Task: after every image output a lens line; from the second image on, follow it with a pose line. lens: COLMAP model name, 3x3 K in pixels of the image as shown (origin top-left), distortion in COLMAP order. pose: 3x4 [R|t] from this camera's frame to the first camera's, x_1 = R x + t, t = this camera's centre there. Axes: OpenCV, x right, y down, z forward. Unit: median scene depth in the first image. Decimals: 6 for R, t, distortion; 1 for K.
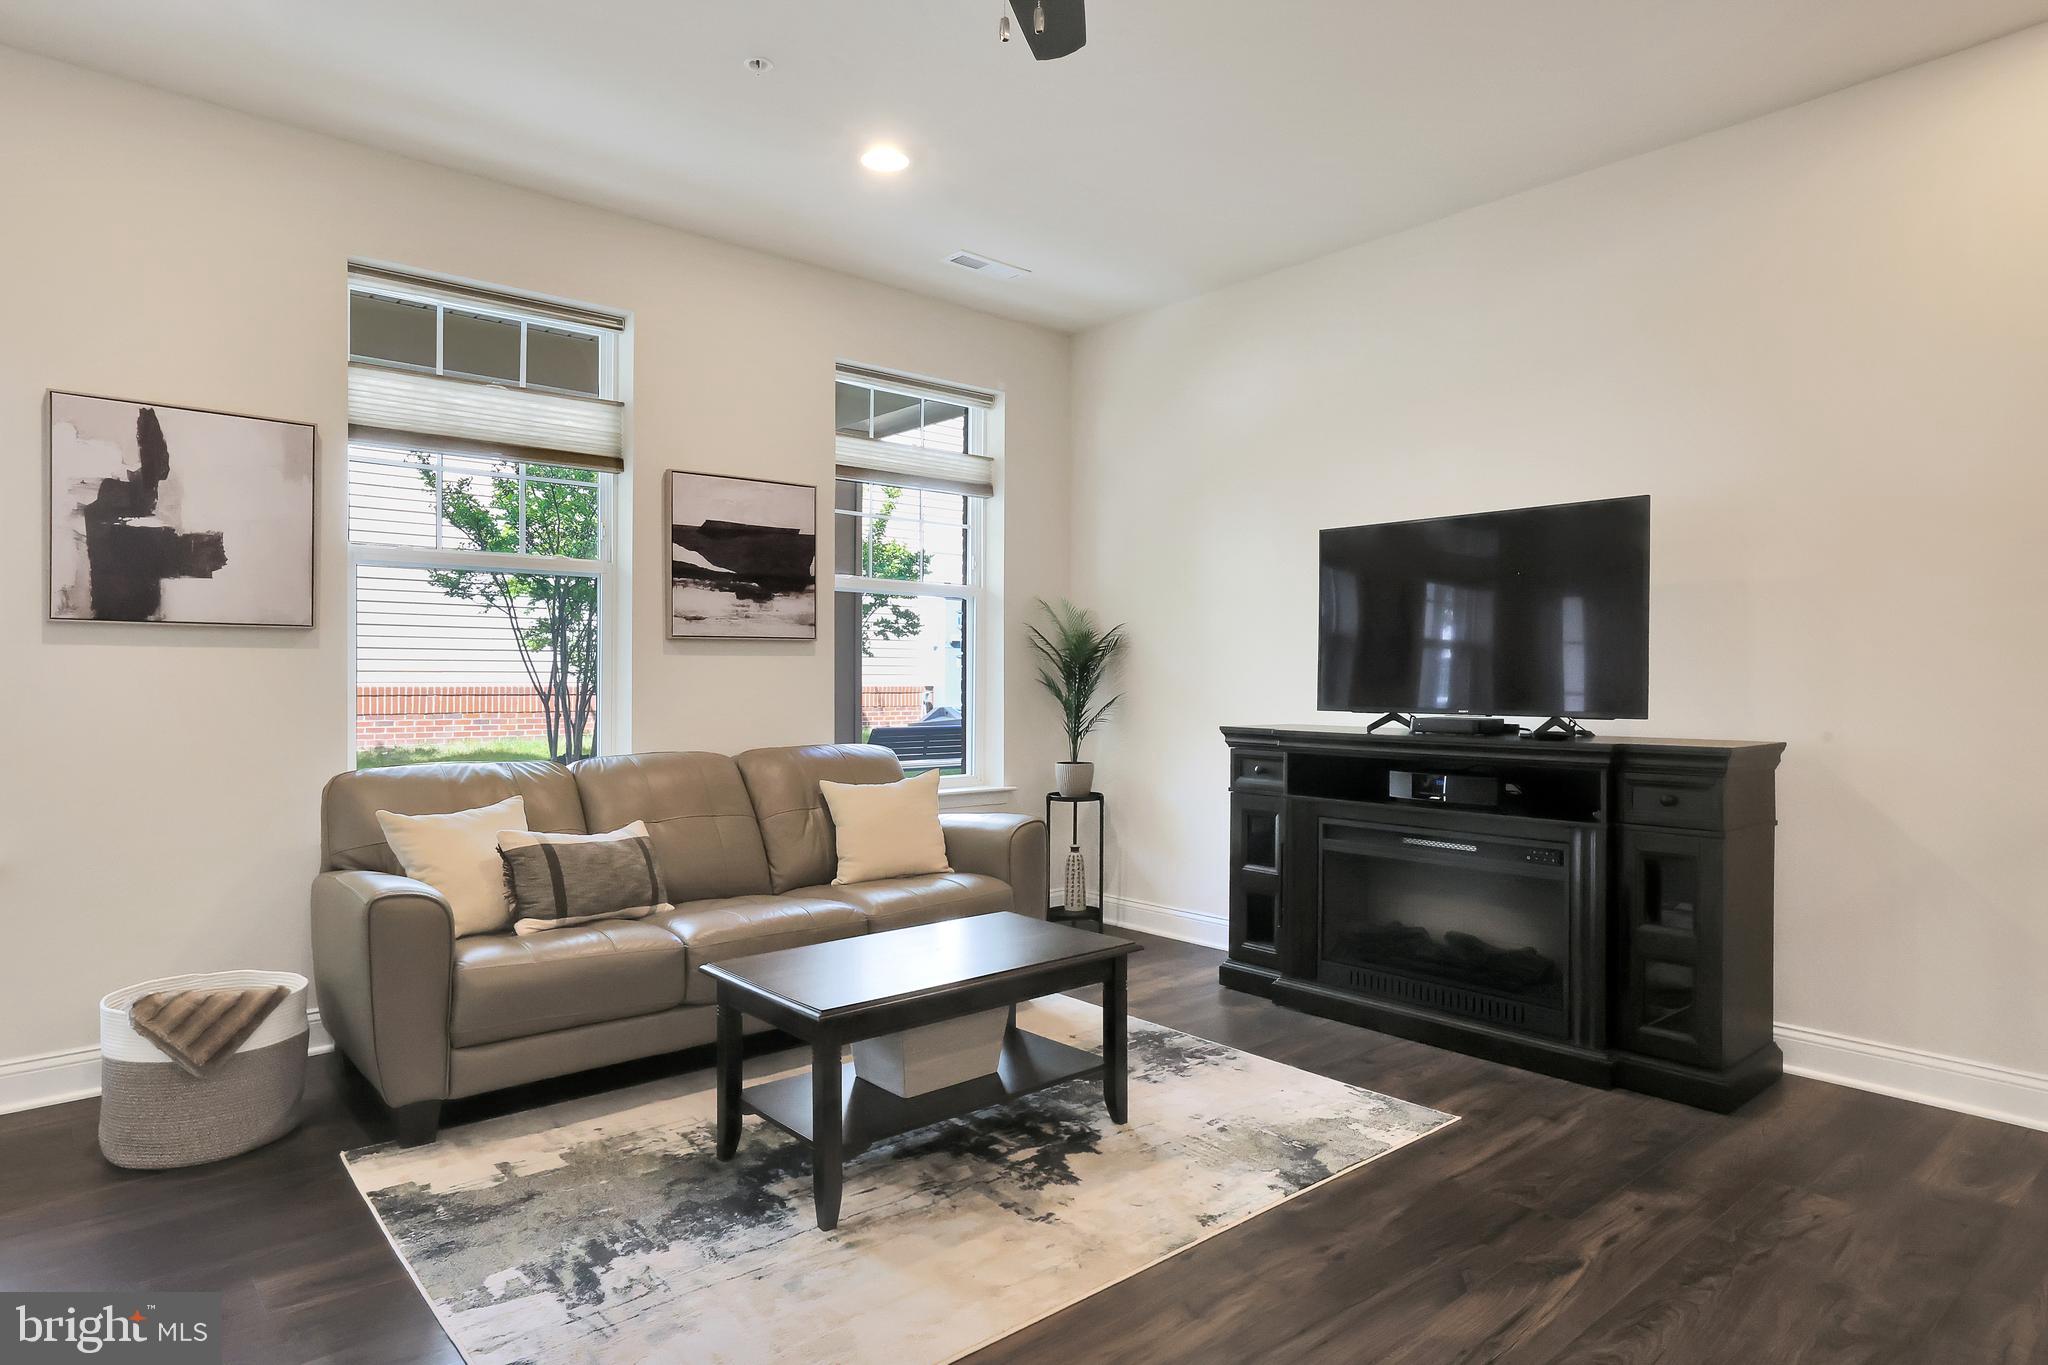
lens RADIAL K [[1159.9, 0, 1024.0], [0, 1159.9, 682.5], [0, 0, 1]] dist [-0.034162, 0.029934]
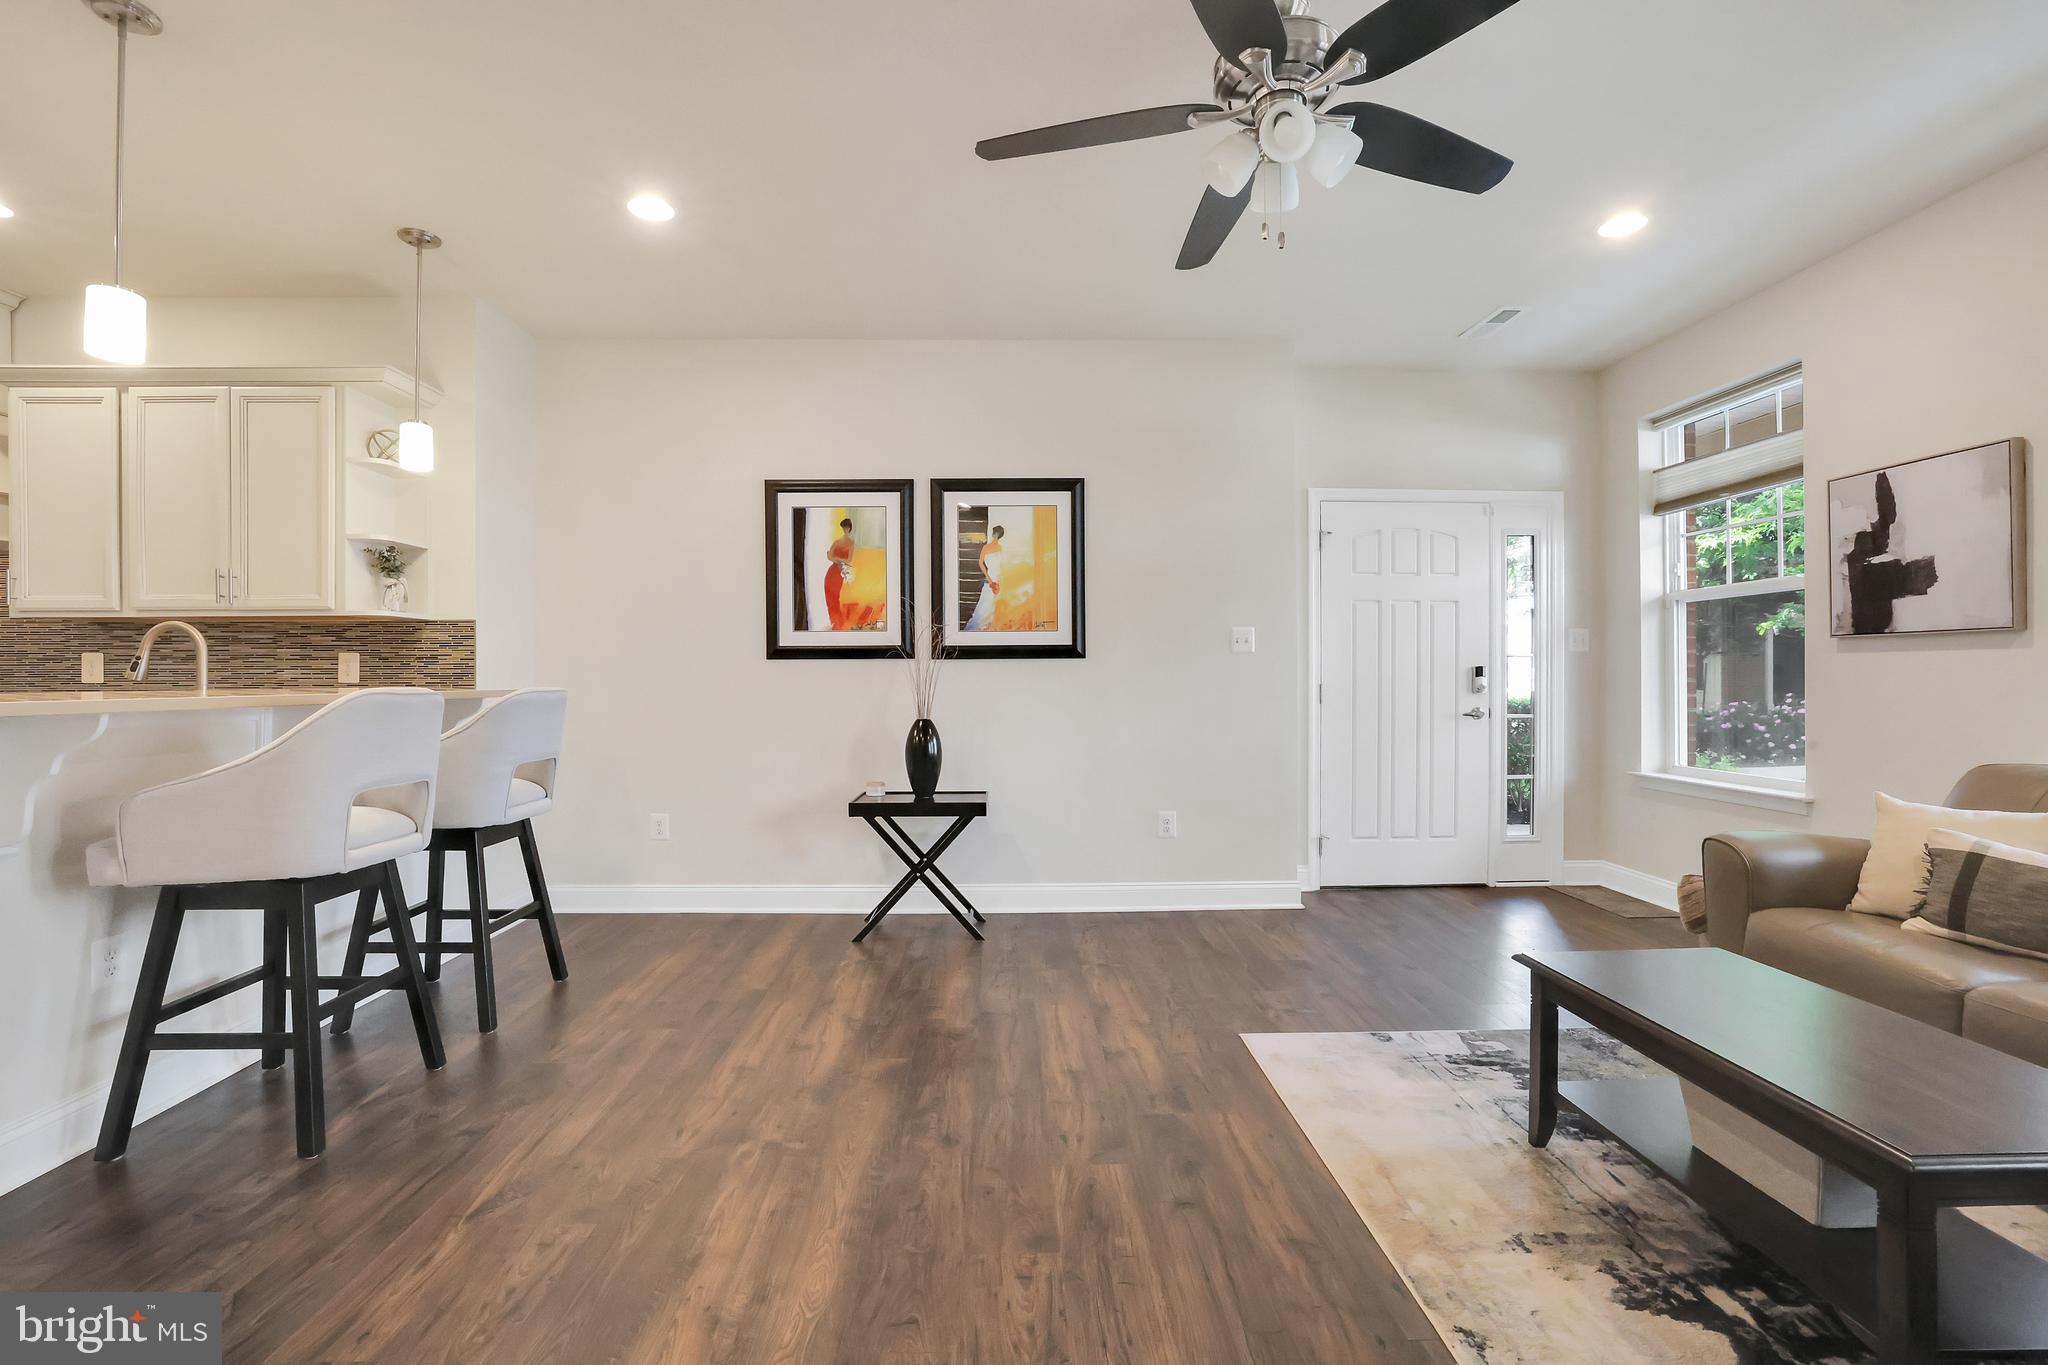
lens RADIAL K [[886.0, 0, 1020.6], [0, 886.0, 679.4], [0, 0, 1]] dist [-0.054181, 0.018847]
pose [[-0.637821, 0.002782, -0.770179, 0.595253], [-0.001191, 0.999989, 0.004598, -0.003221], [0.770183, 0.003850, -0.637811, 0.816462]]
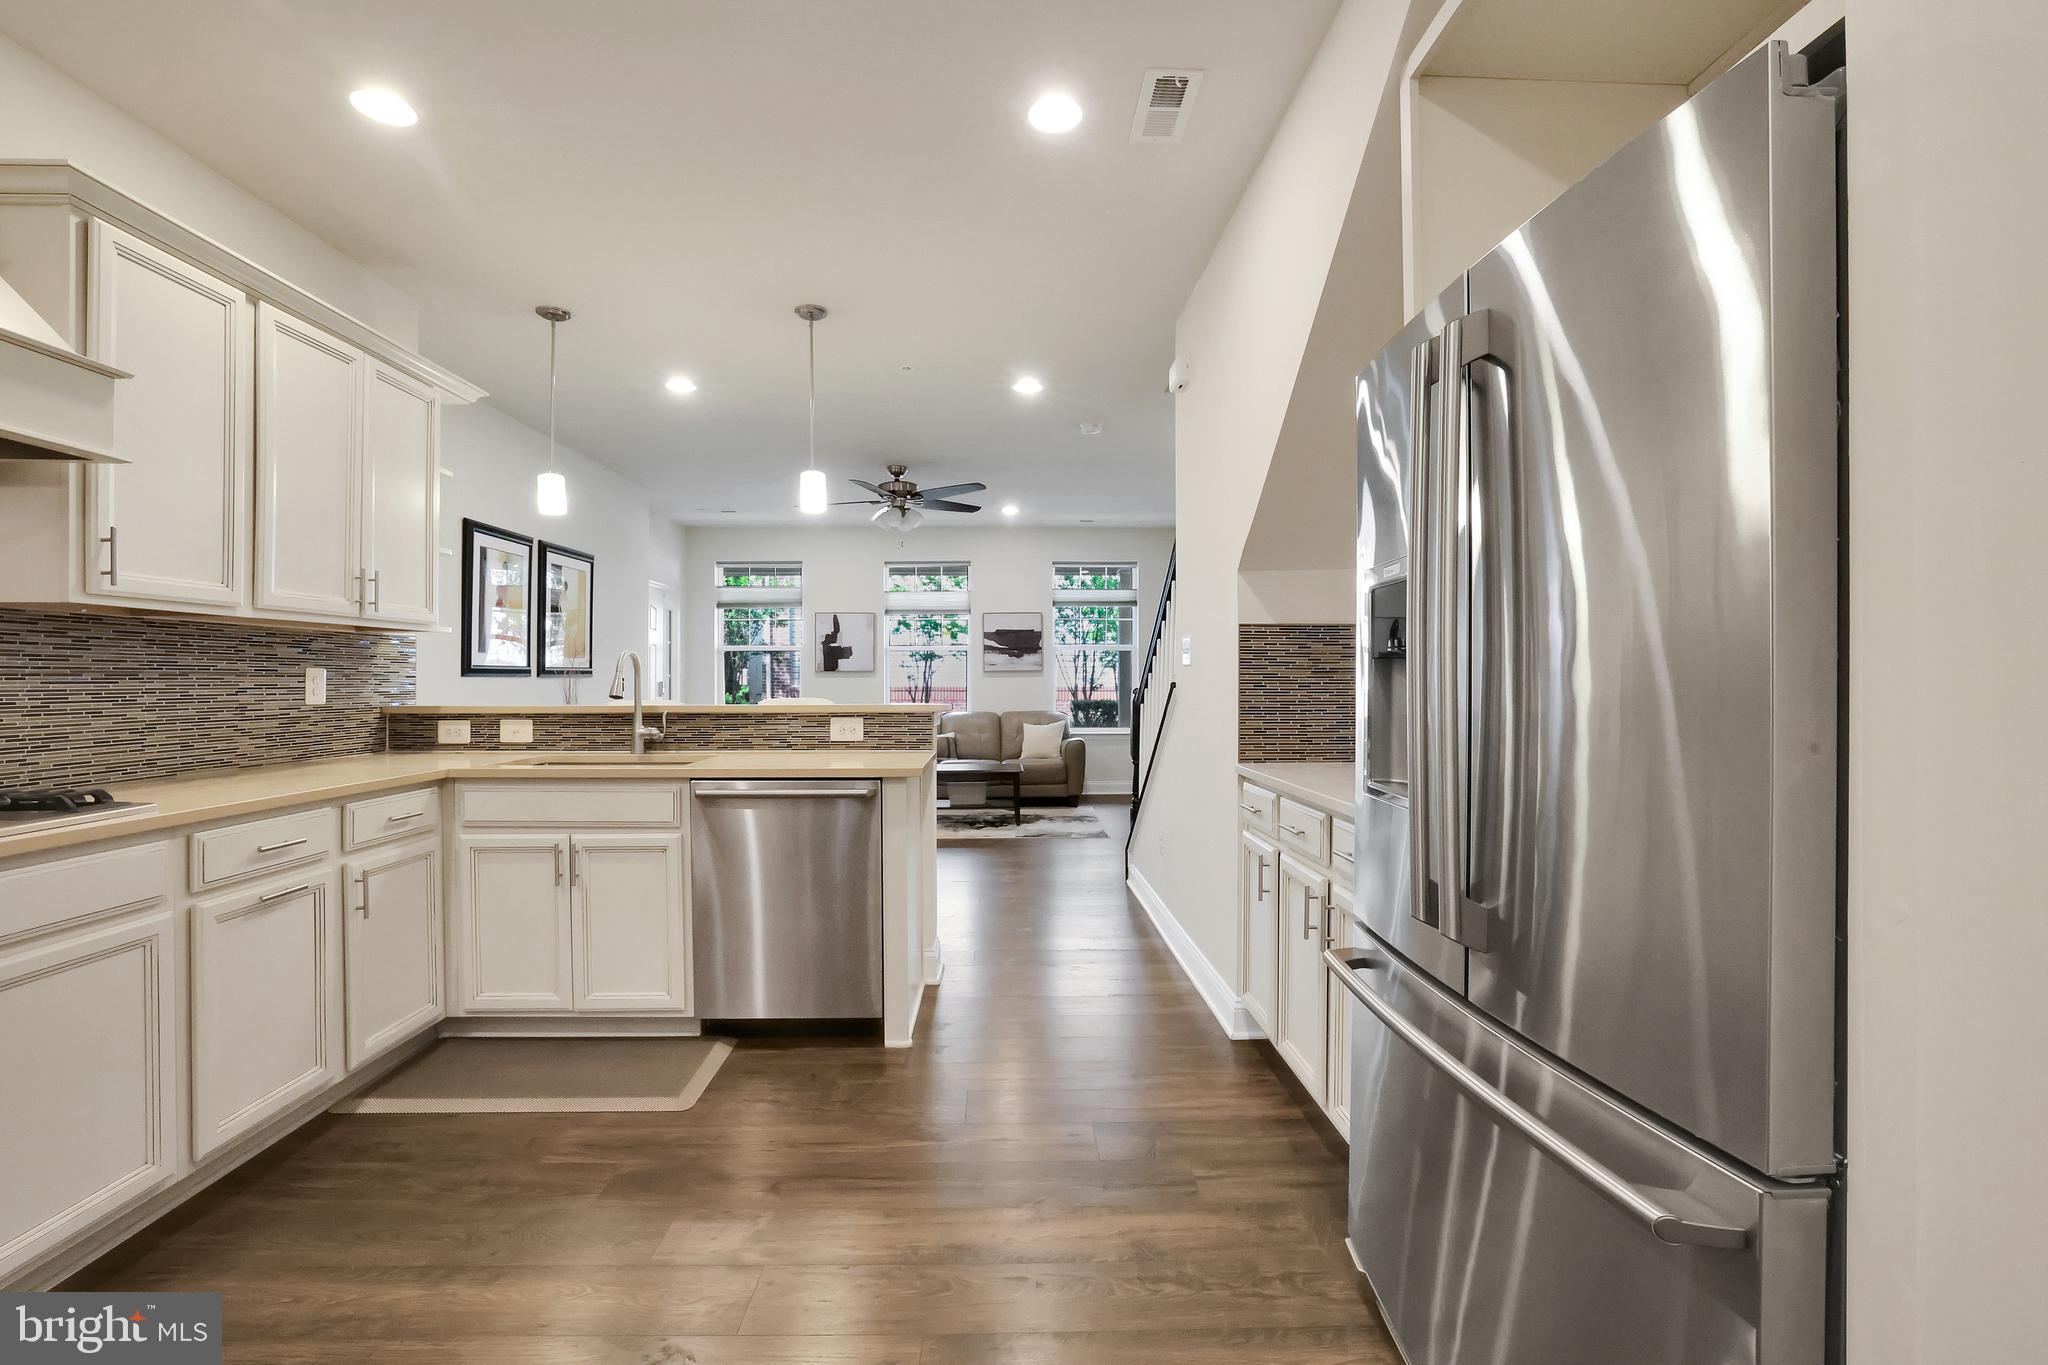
lens RADIAL K [[873.7, 0, 1024.0], [0, 873.7, 682.5], [0, 0, 1]] dist [-0.050985, 0.018907]
pose [[0.771765, -0.000513, -0.635908, 1.445592], [0.000973, 0.999999, 0.000375, -0.015568], [0.635907, -0.000908, 0.771765, -0.765432]]
